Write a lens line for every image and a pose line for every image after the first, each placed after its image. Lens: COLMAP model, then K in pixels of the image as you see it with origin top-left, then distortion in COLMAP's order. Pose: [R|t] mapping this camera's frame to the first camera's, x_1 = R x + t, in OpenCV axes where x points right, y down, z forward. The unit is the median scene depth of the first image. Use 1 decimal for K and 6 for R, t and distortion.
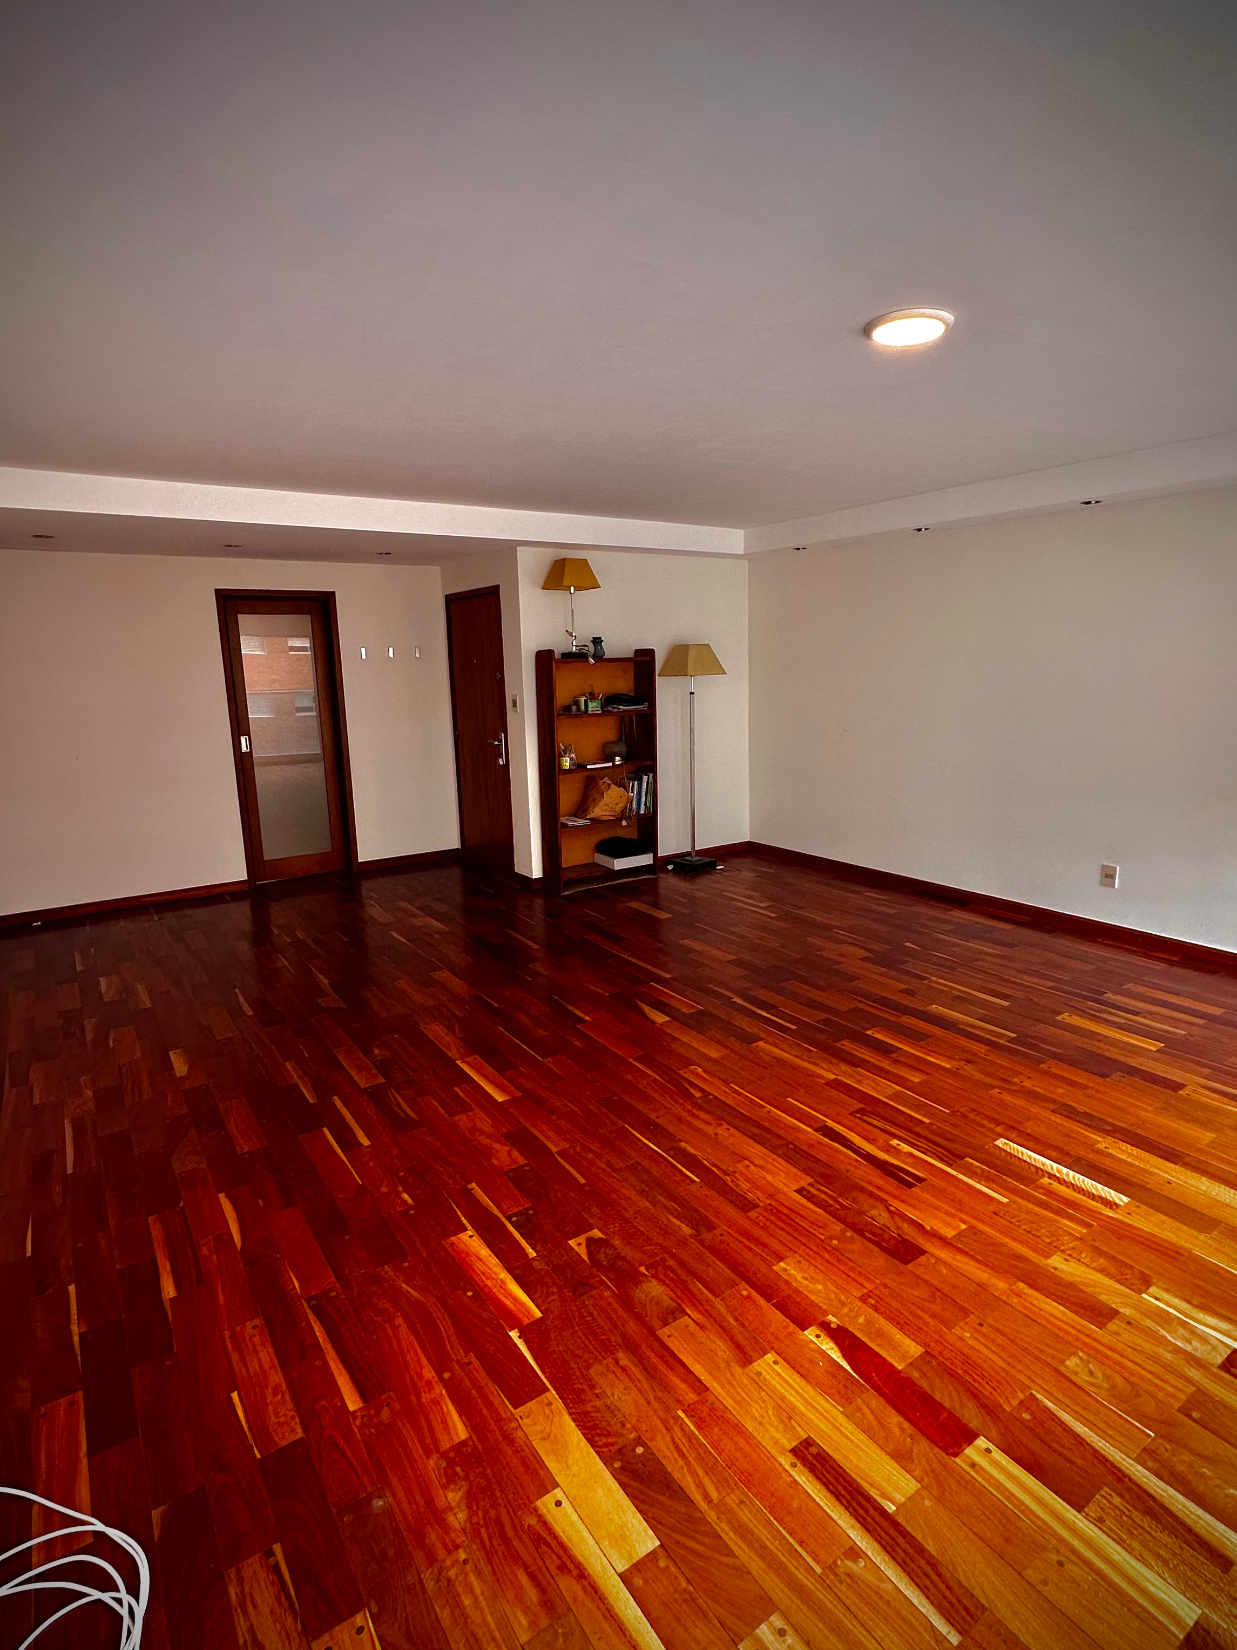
lens RADIAL K [[877.3, 0, 618.5], [0, 877.3, 825.0], [0, 0, 1]] dist [0.000053, 0.000302]
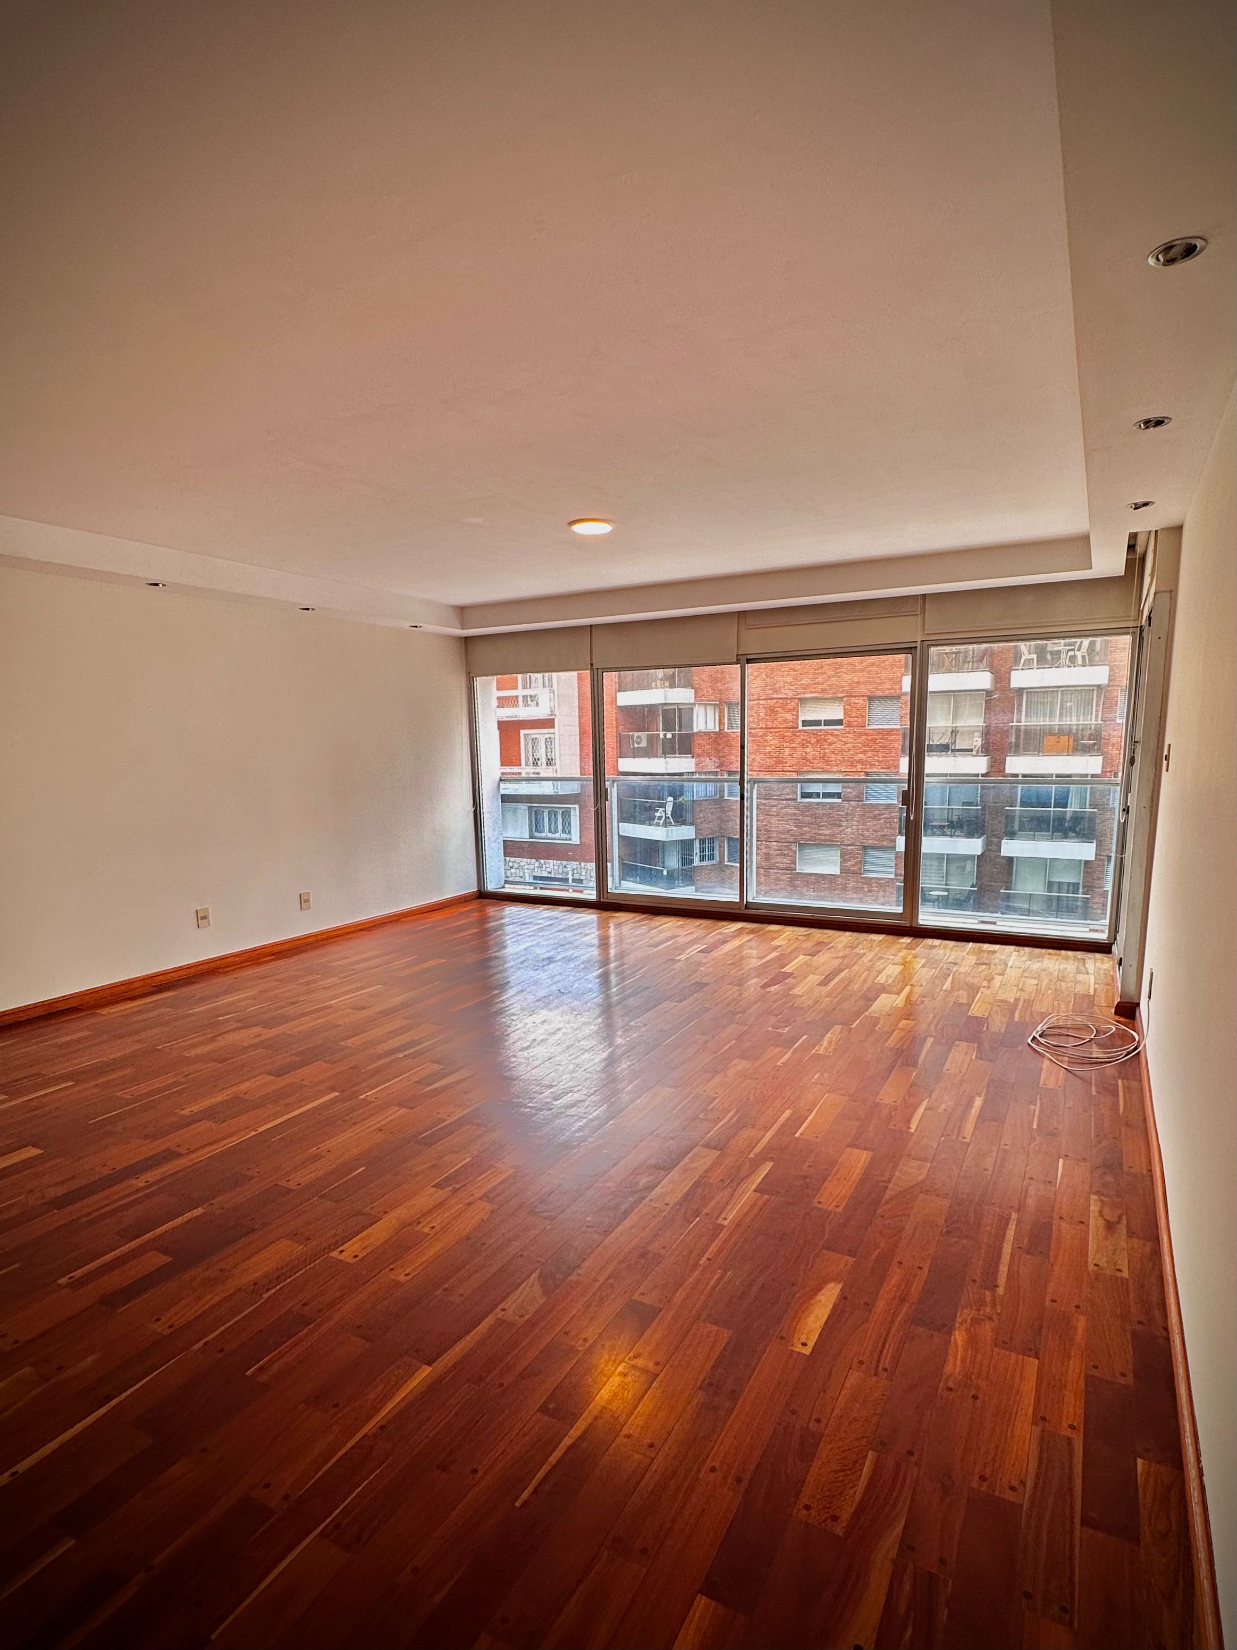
lens RADIAL K [[877.3, 0, 618.5], [0, 877.3, 825.0], [0, 0, 1]] dist [0.000053, 0.000302]
pose [[-0.464326, -0.055329, 0.883934, -0.919129], [0.190554, 0.968432, 0.160715, -0.184548], [-0.864922, 0.243062, -0.439125, 1.238488]]
